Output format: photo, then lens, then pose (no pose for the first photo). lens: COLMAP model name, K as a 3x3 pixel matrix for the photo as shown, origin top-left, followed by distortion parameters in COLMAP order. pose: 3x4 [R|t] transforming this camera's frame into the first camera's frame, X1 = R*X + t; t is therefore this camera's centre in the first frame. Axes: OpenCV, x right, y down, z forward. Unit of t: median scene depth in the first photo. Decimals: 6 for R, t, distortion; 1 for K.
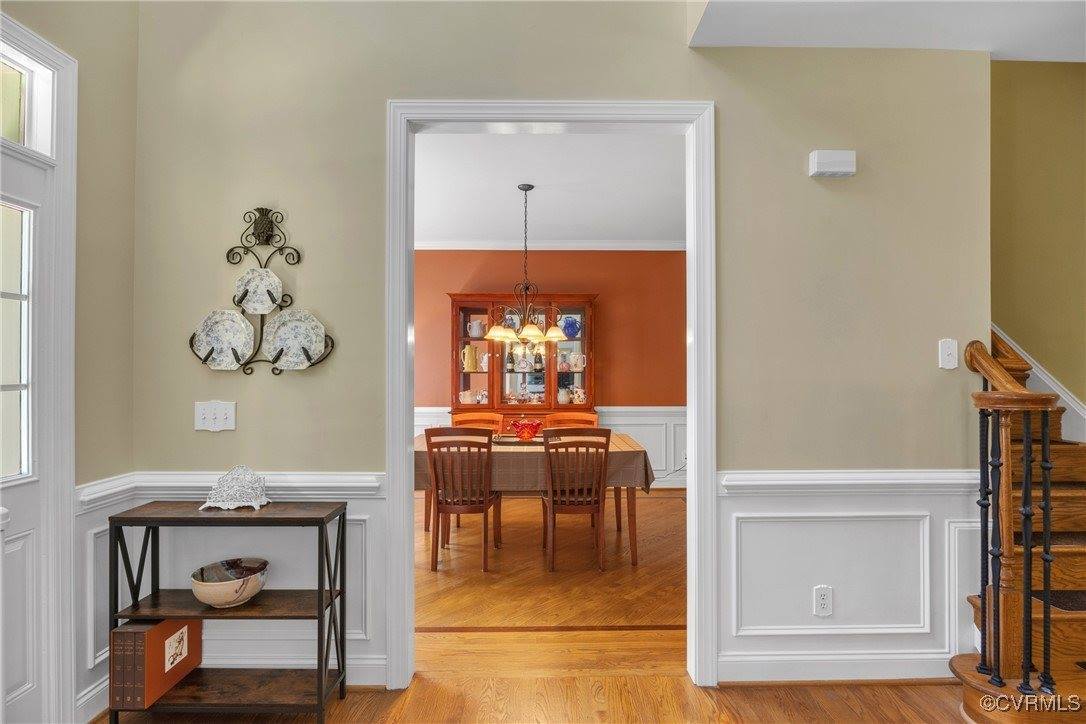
lens RADIAL K [[577.8, 0, 543.0], [0, 577.8, 362.0], [0, 0, 1]] dist [-0.006145, -0.002239]
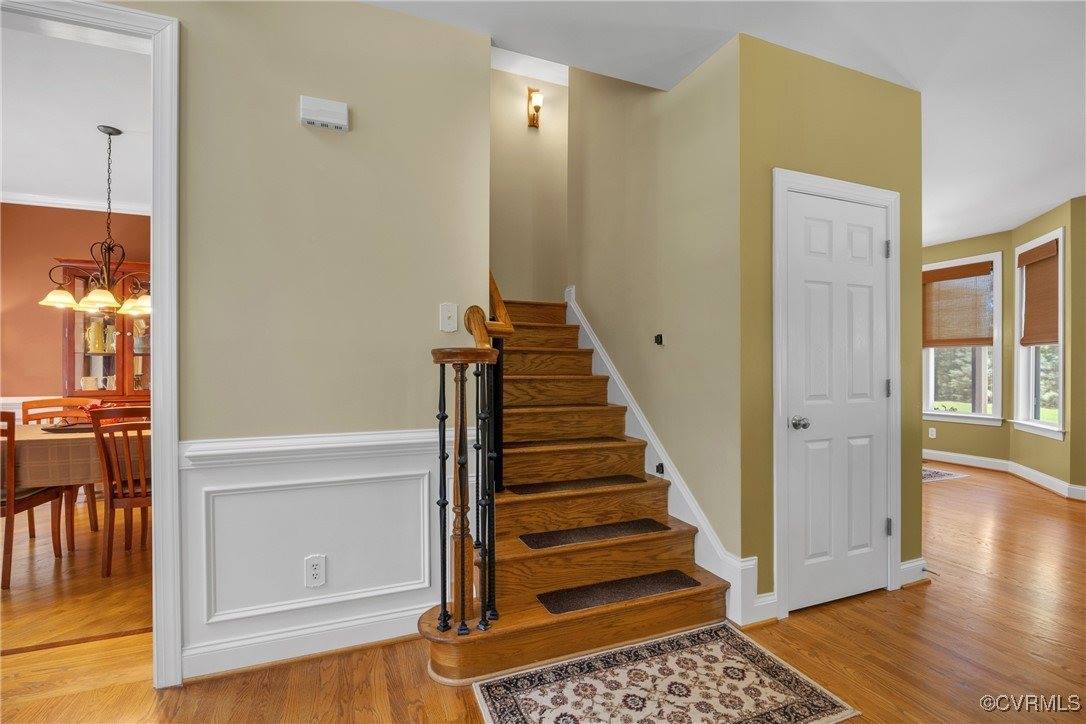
lens RADIAL K [[536.7, 0, 550.0], [0, 536.7, 365.8], [0, 0, 1]] dist [-0.005616, -0.000805]
pose [[0.923691, -0.002329, 0.383130, 0.505458], [-0.003019, 0.999906, 0.013359, 0.060885], [-0.383125, -0.013496, 0.923598, 0.033358]]
